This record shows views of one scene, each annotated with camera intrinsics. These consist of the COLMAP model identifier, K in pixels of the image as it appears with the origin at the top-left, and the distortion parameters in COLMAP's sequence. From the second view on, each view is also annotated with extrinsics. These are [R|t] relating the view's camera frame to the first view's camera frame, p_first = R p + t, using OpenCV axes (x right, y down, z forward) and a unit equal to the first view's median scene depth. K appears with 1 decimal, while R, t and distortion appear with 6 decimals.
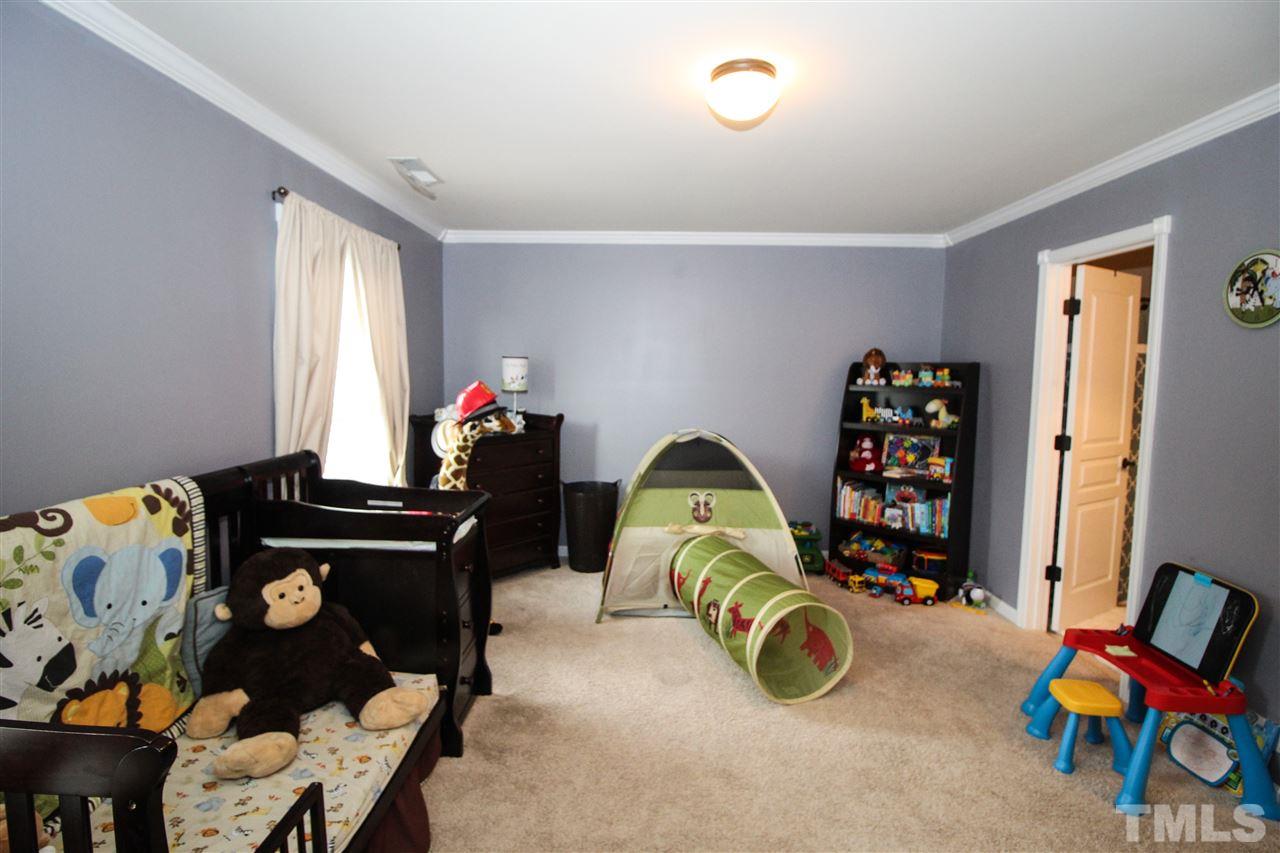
lens RADIAL K [[610.0, 0, 635.7], [0, 610.0, 414.3], [0, 0, 1]] dist [-0.001219, -0.014516]
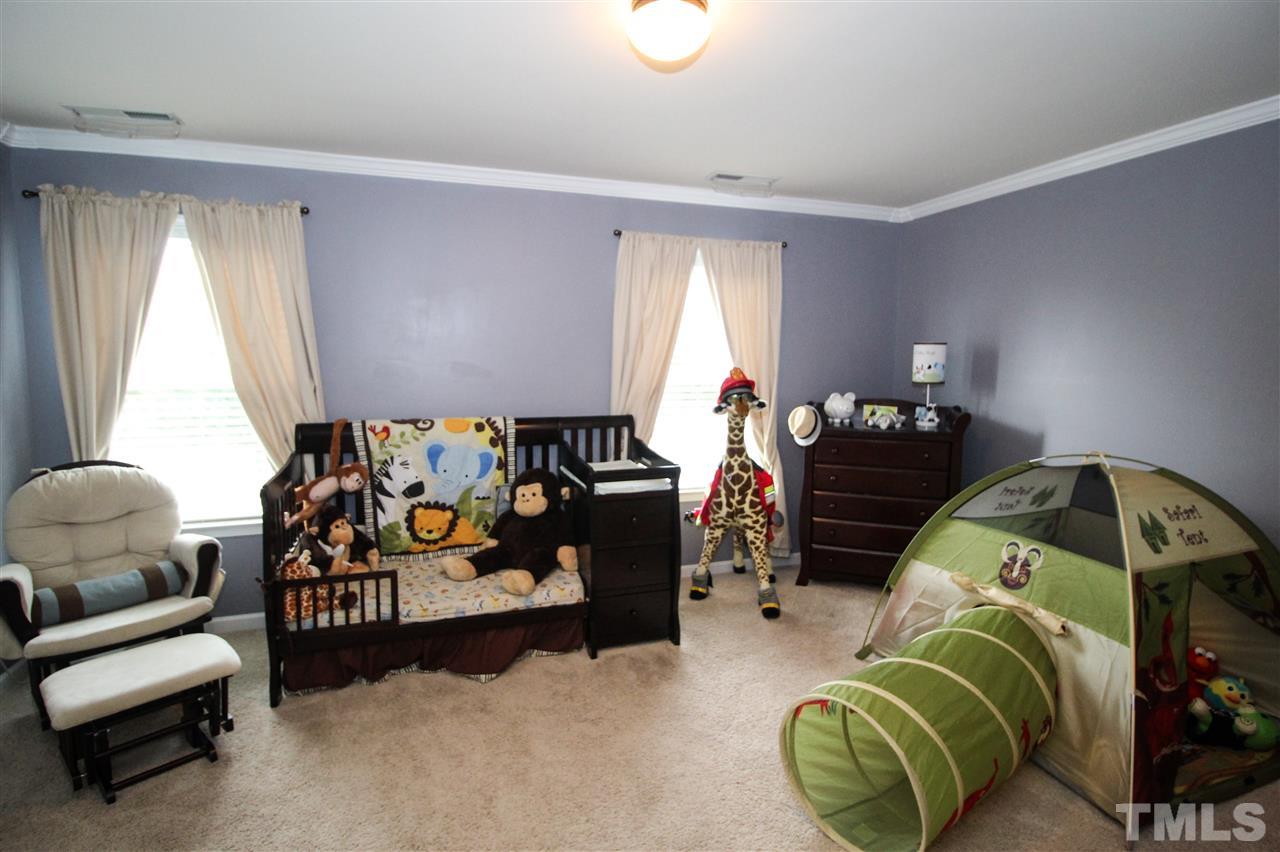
lens RADIAL K [[610.0, 0, 635.7], [0, 610.0, 413.8], [0, 0, 1]] dist [-0.001219, -0.014516]
pose [[0.342053, 0.075859, -0.936613, 1.086097], [-0.070675, 0.995990, 0.054858, -0.029175], [0.937019, 0.047431, 0.346043, 0.751158]]
